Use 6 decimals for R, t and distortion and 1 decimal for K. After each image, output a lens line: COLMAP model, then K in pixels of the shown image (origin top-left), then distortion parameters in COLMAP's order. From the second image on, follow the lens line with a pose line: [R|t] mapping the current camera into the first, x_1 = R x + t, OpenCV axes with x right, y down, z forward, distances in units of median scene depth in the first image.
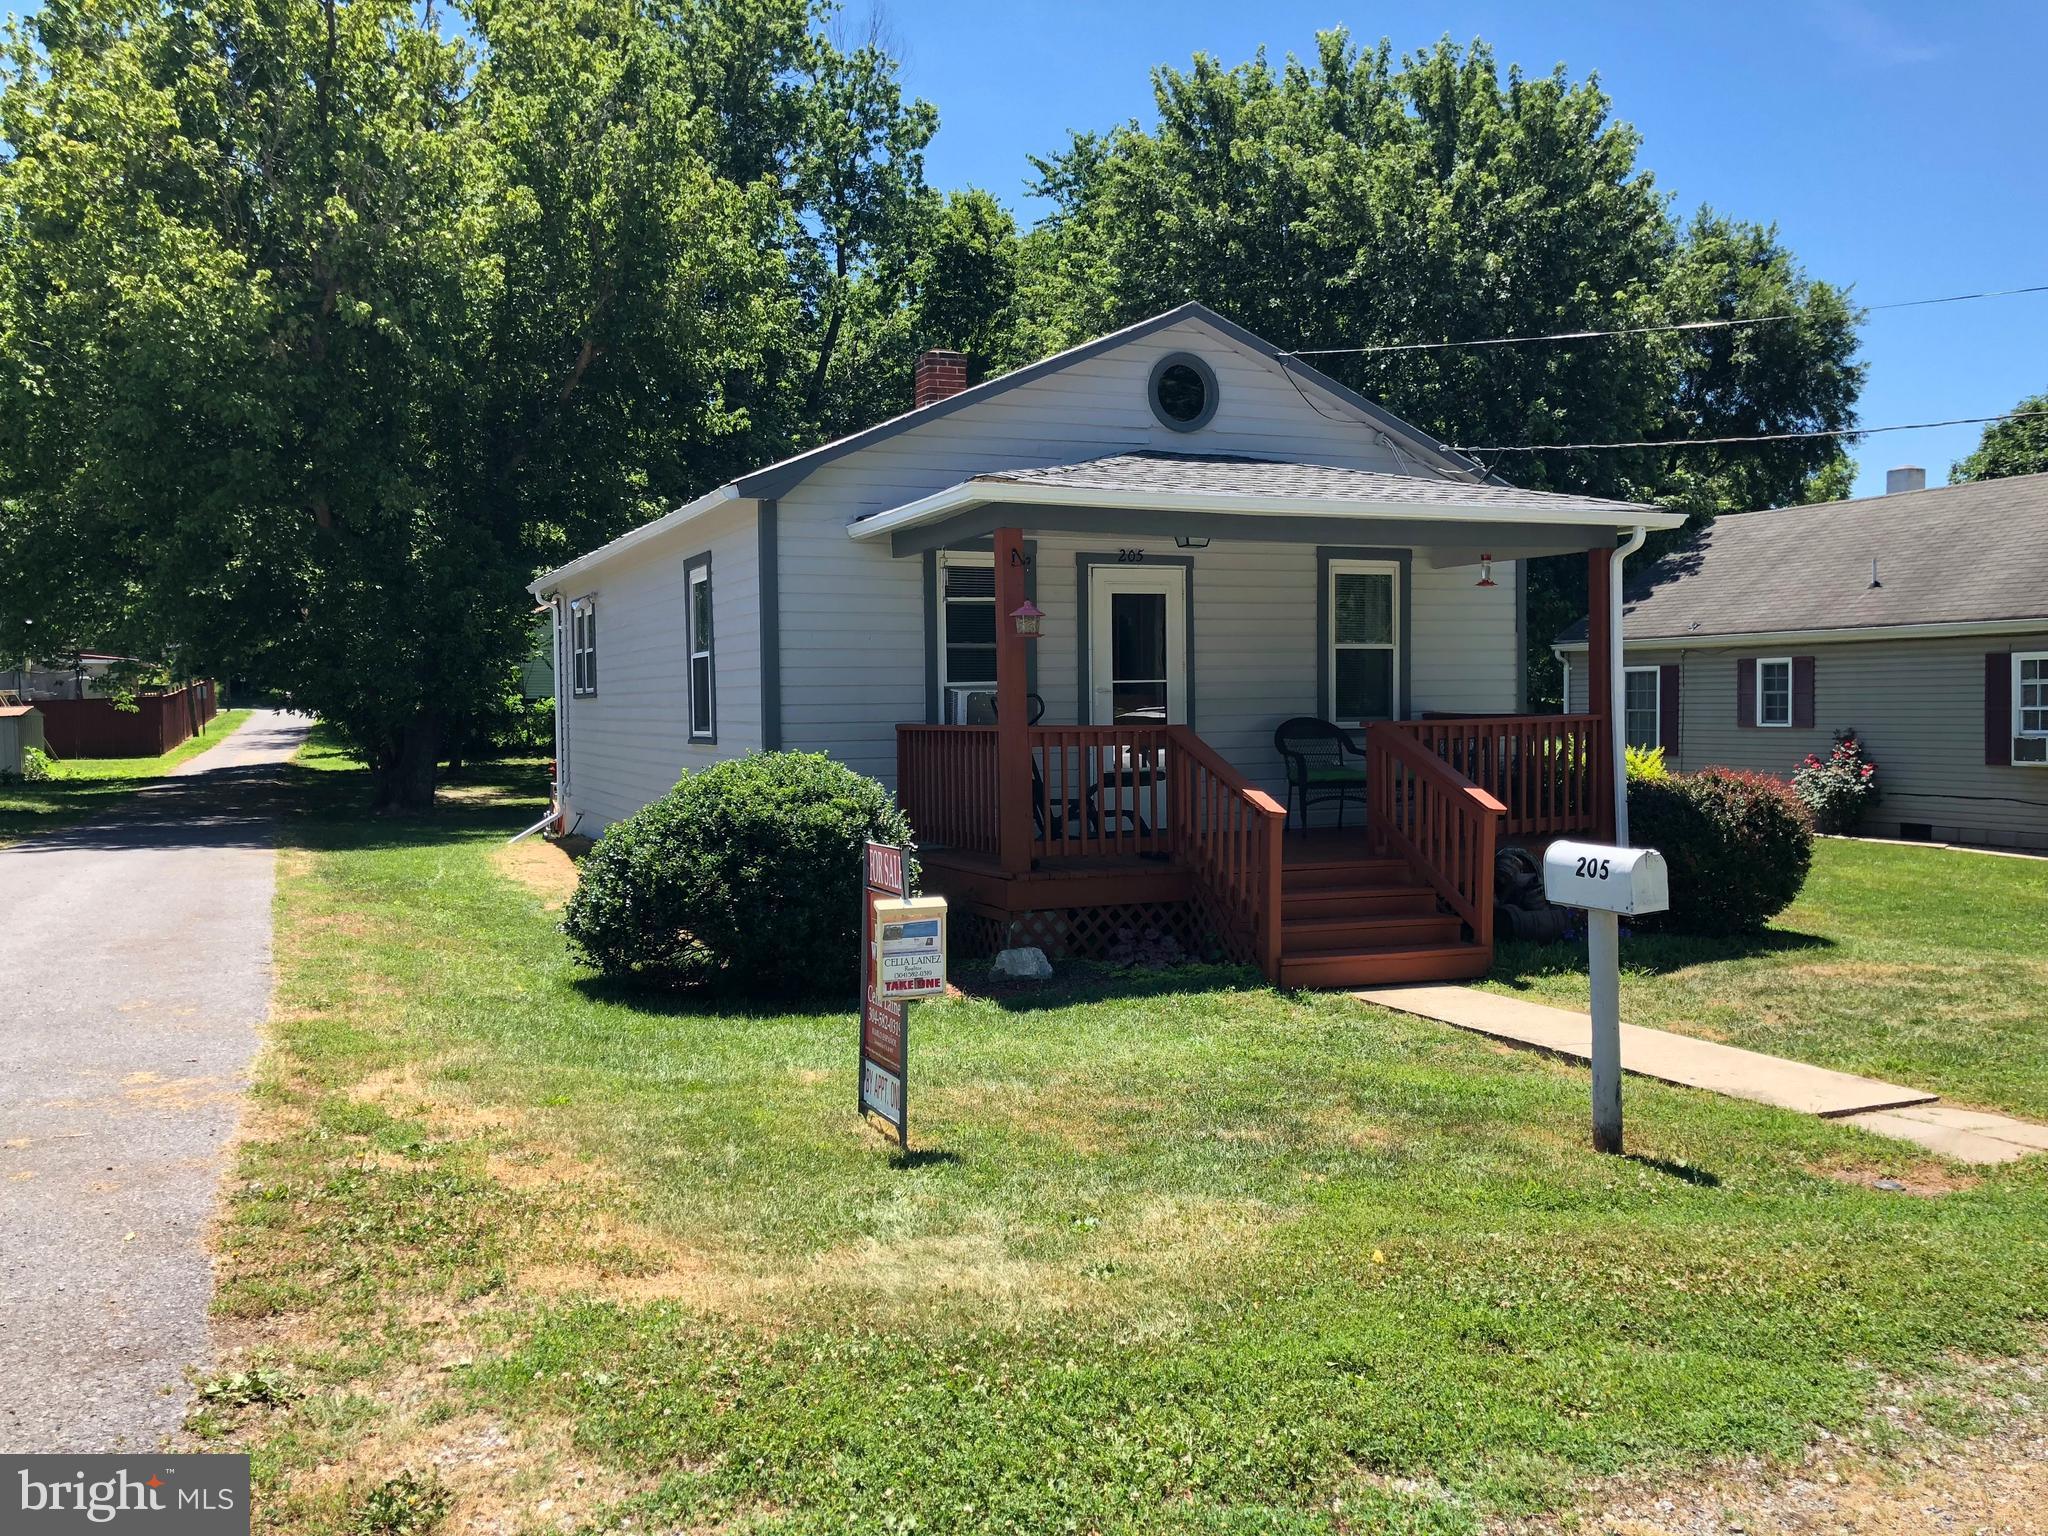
lens RADIAL K [[1736.0, 0, 1024.0], [0, 1736.0, 768.0], [0, 0, 1]] dist [0.007947, 0.001320]
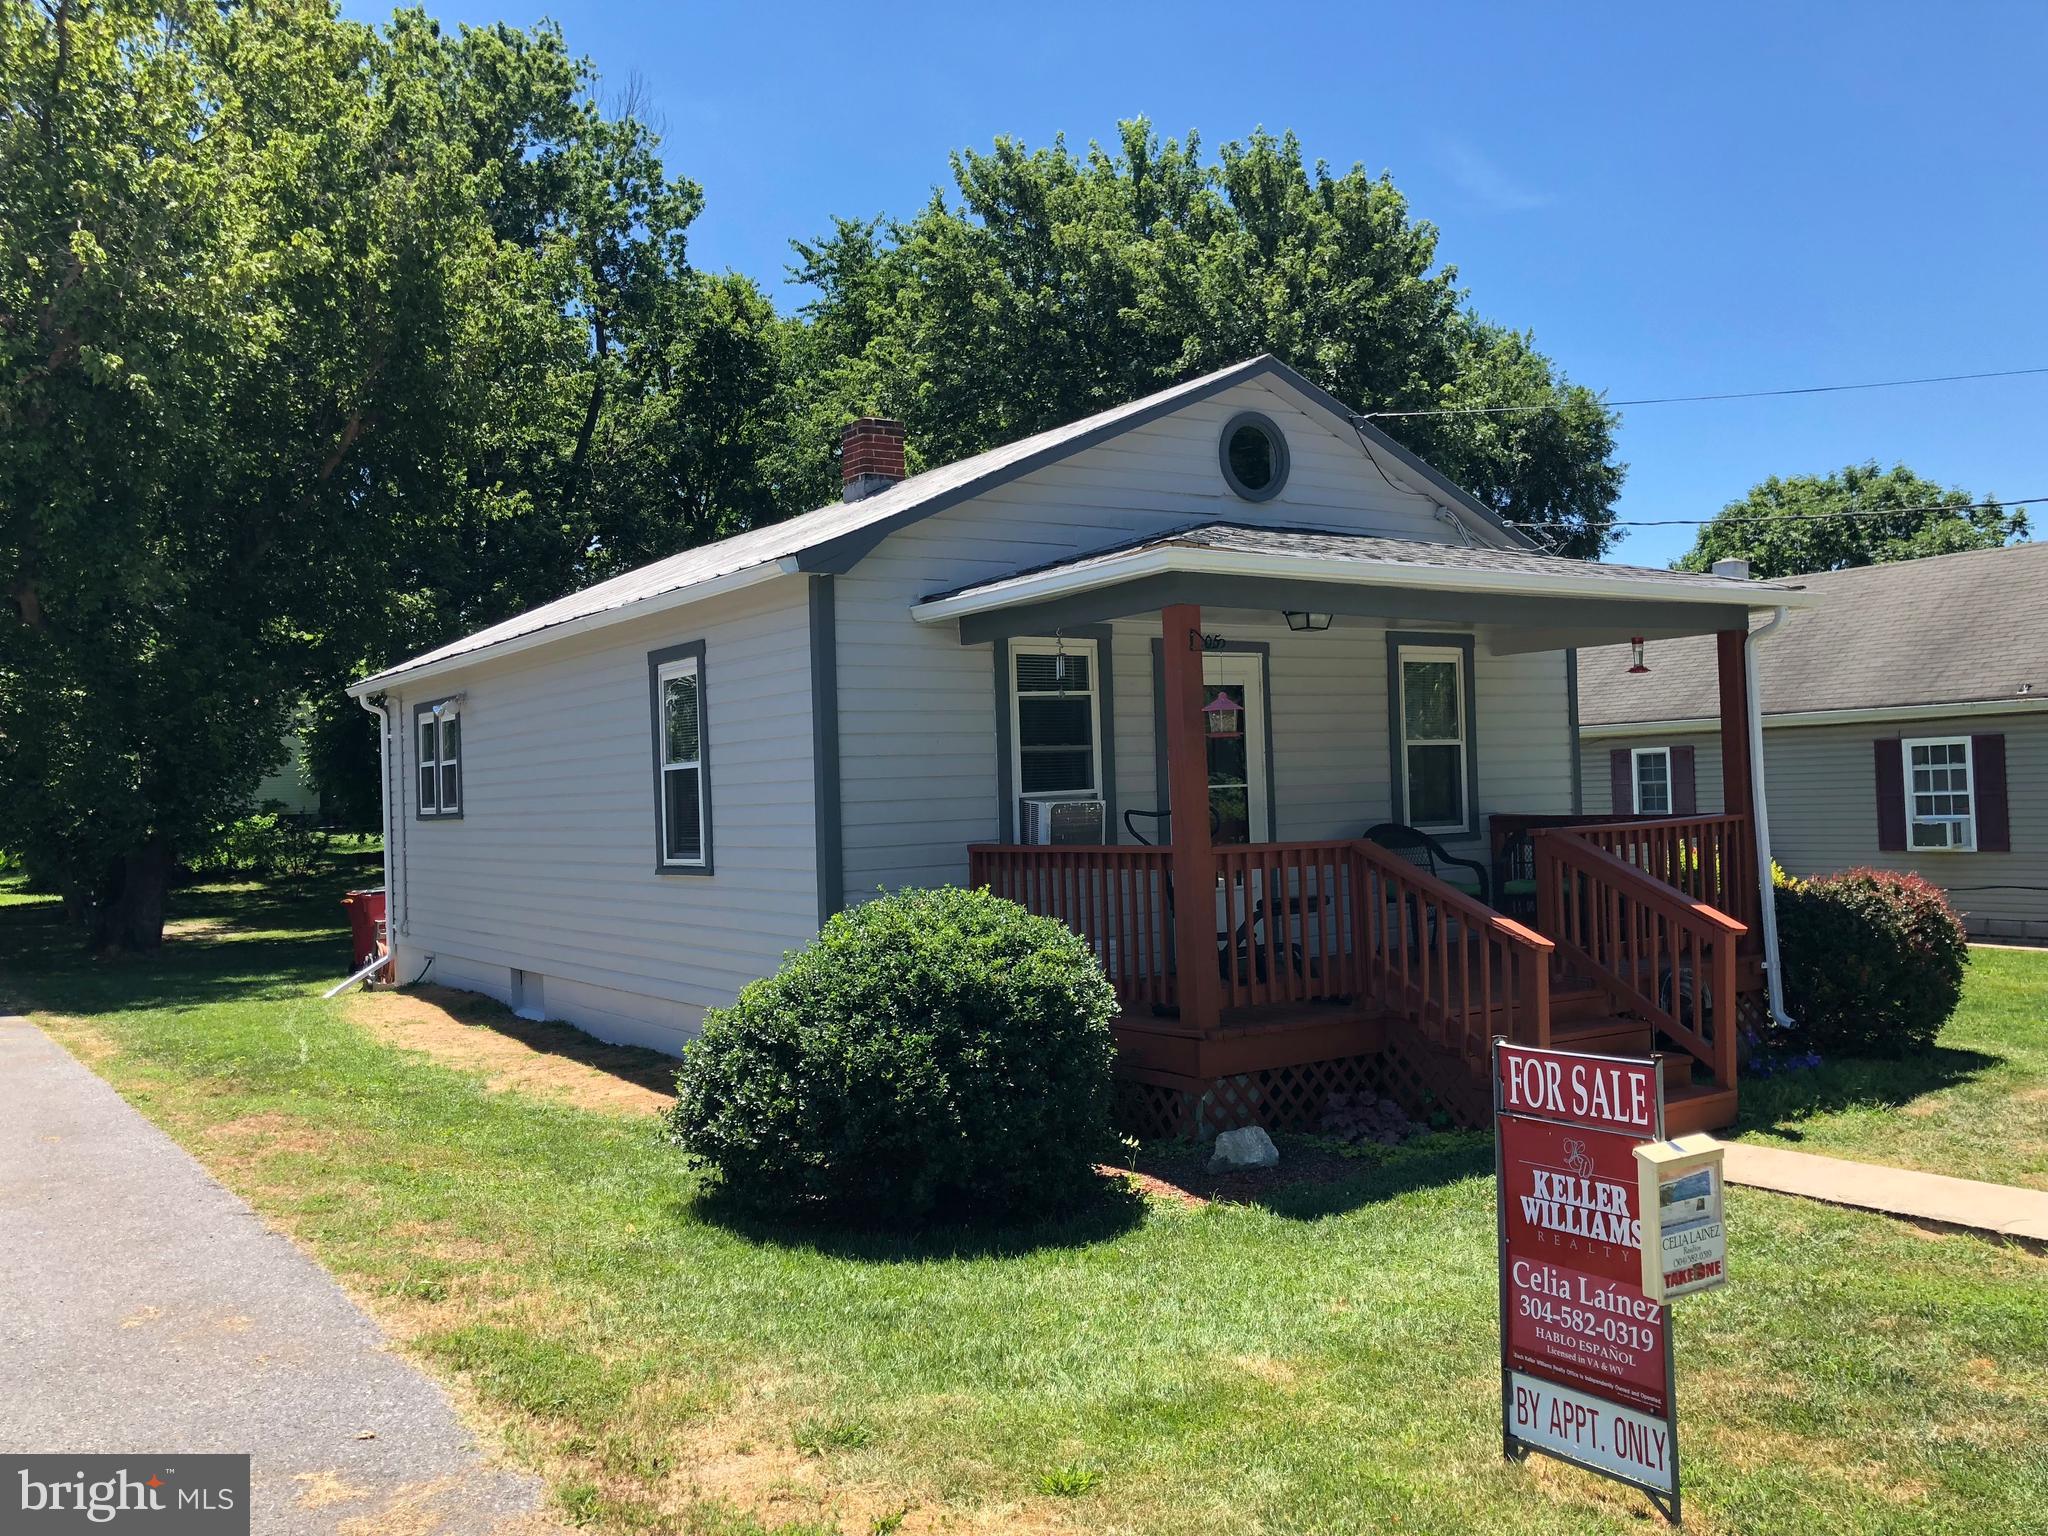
lens RADIAL K [[1727.2, 0, 1024.0], [0, 1727.2, 768.0], [0, 0, 1]] dist [0.005895, 0.034890]
pose [[0.981908, -0.019004, 0.188400, -0.132912], [0.029807, 0.998059, -0.054676, -0.010780], [-0.186996, 0.059303, 0.980569, 0.125060]]
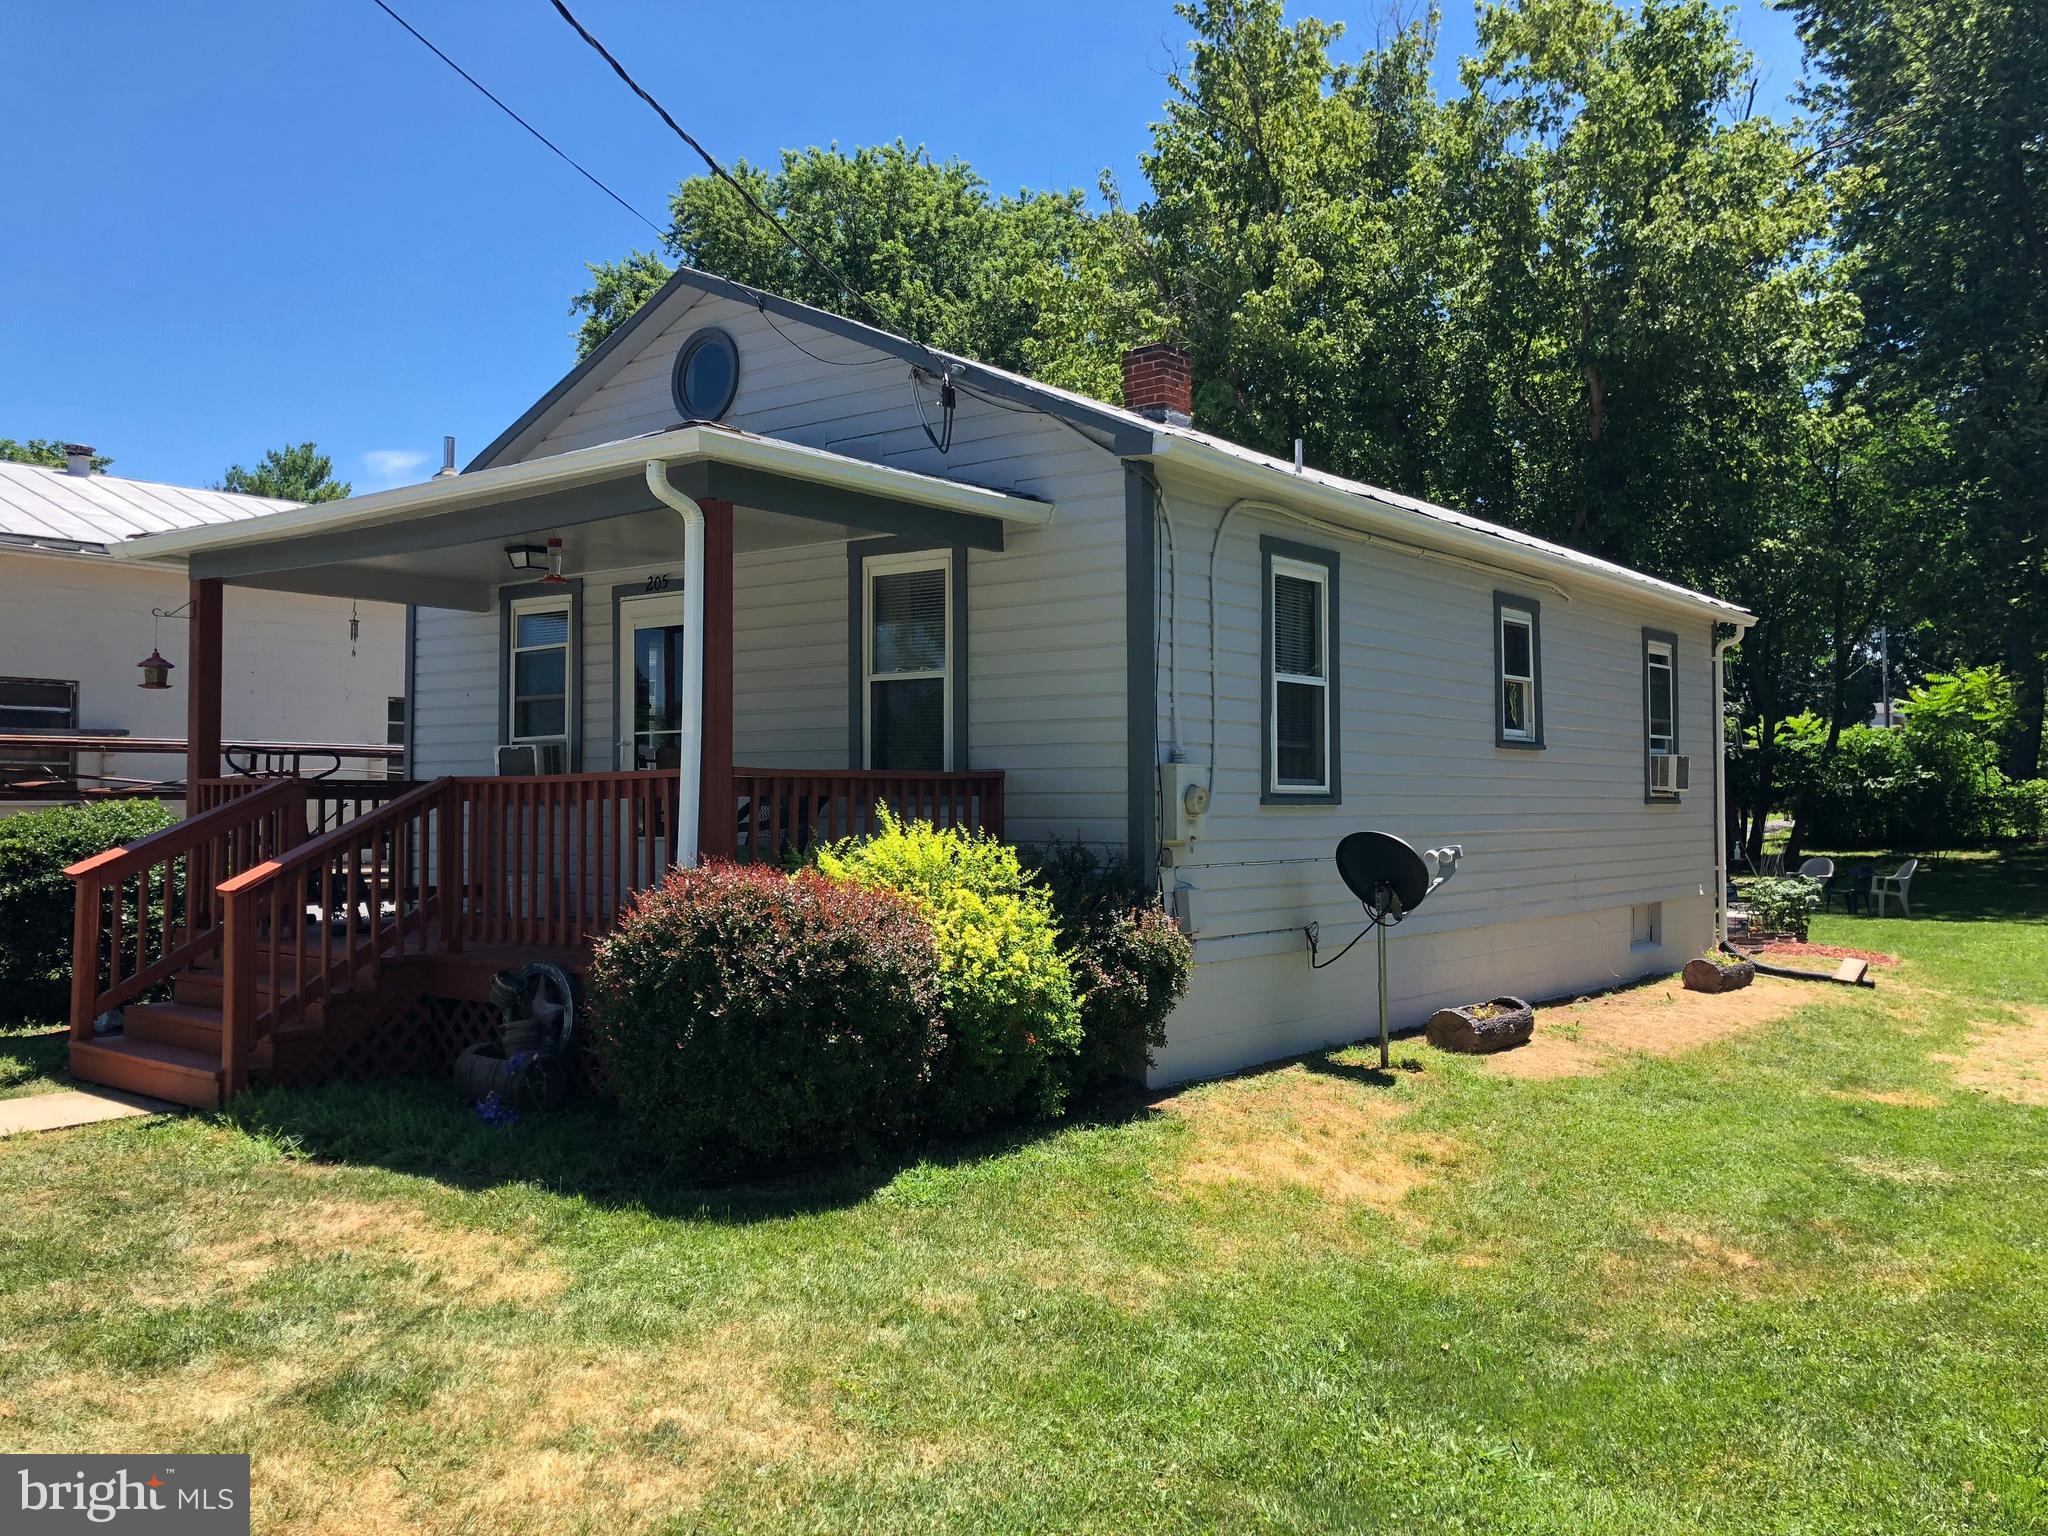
lens RADIAL K [[1727.2, 0, 1024.0], [0, 1727.2, 768.0], [0, 0, 1]] dist [0.005895, 0.034890]
pose [[0.475671, -0.007292, -0.879593, 0.613829], [-0.040625, 0.998716, -0.030249, -0.010631], [0.878685, 0.050122, 0.474764, 0.531823]]
